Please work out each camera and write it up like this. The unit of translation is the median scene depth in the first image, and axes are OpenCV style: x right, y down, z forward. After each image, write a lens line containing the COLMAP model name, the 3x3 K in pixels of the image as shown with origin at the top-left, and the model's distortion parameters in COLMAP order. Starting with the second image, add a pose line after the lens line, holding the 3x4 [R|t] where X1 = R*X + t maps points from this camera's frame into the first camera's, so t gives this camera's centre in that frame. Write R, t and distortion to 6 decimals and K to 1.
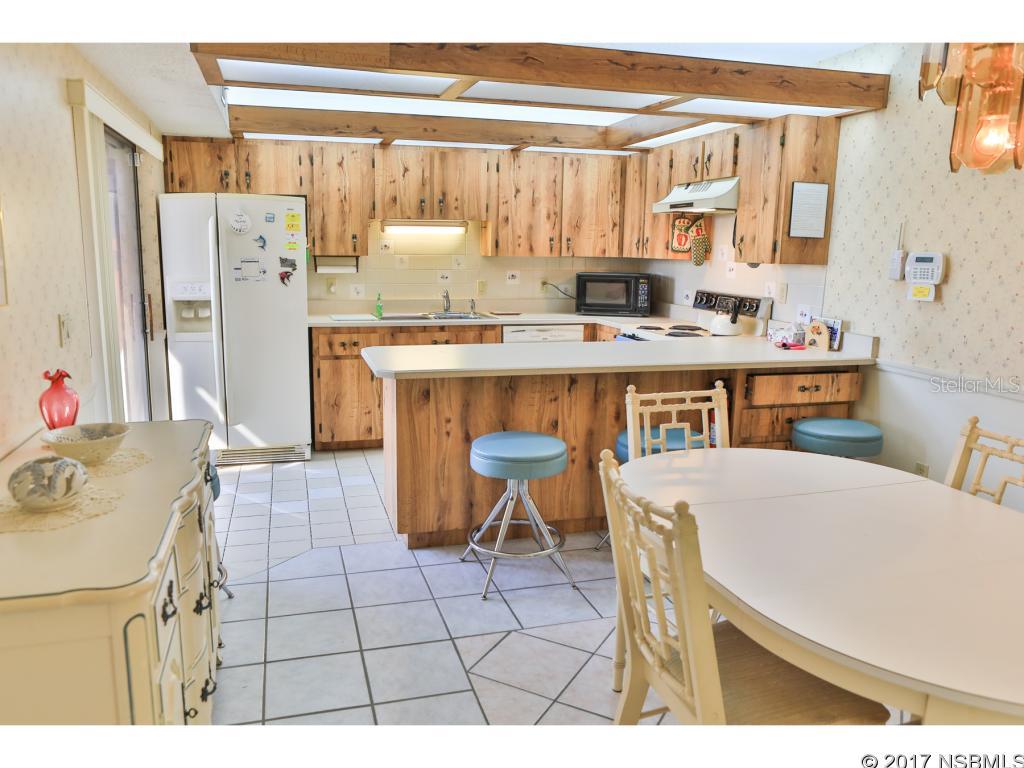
lens RADIAL K [[757.6, 0, 503.6], [0, 757.6, 384.8], [0, 0, 1]] dist [-0.090214, 0.098330]
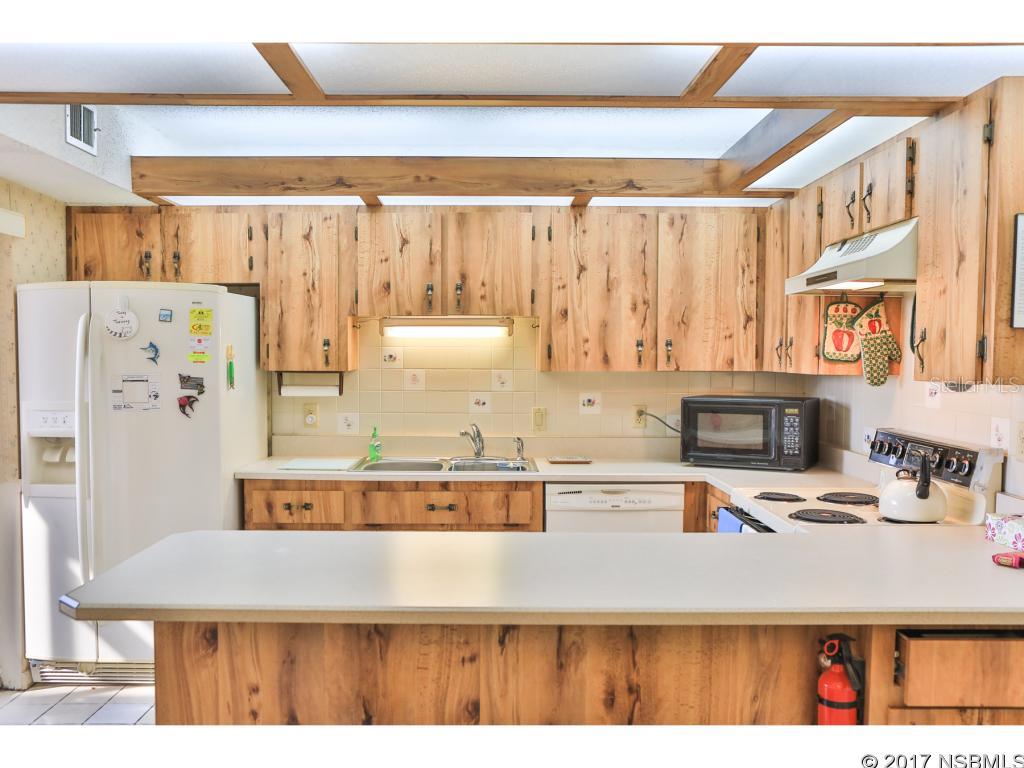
lens RADIAL K [[903.6, 0, 506.6], [0, 903.6, 397.6], [0, 0, 1]] dist [-0.084185, 0.111418]
pose [[0.963067, 0.003132, -0.269245, 0.176177], [-0.039363, 0.990827, -0.129274, -0.053798], [0.266371, 0.135098, 0.954356, 0.298366]]
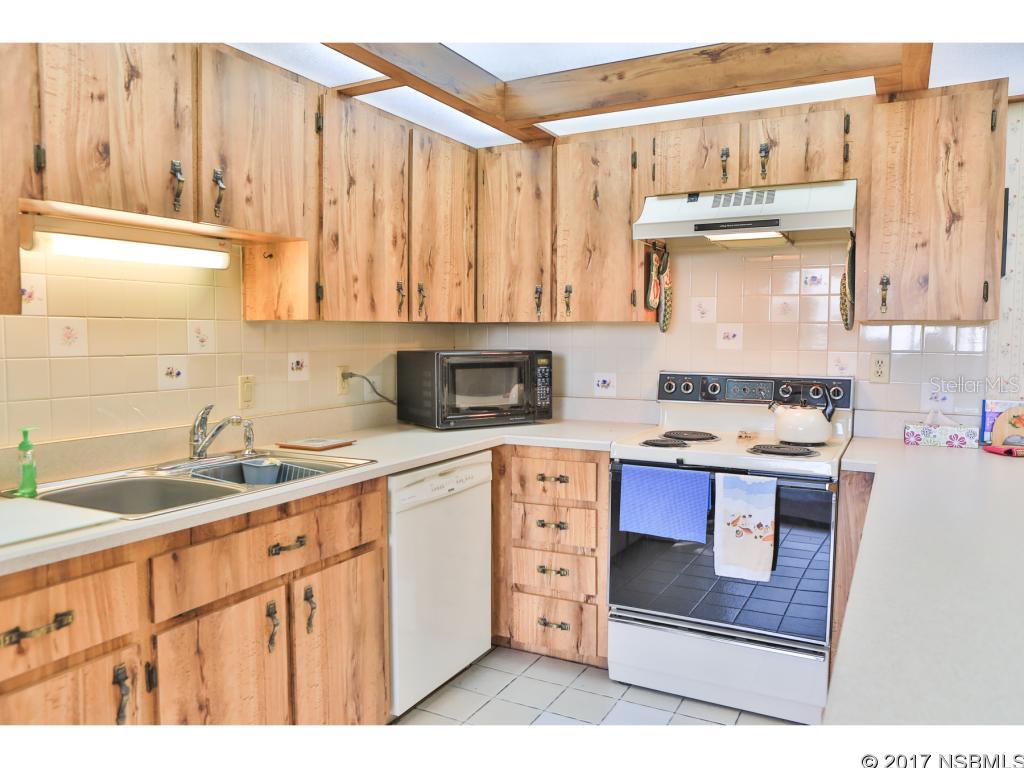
lens RADIAL K [[748.7, 0, 507.5], [0, 748.7, 382.9], [0, 0, 1]] dist [-0.077725, 0.083773]
pose [[0.700620, -0.059088, 0.711084, -0.270080], [0.136802, 0.989201, -0.052591, -0.104957], [-0.700298, 0.134124, 0.701138, 0.682171]]
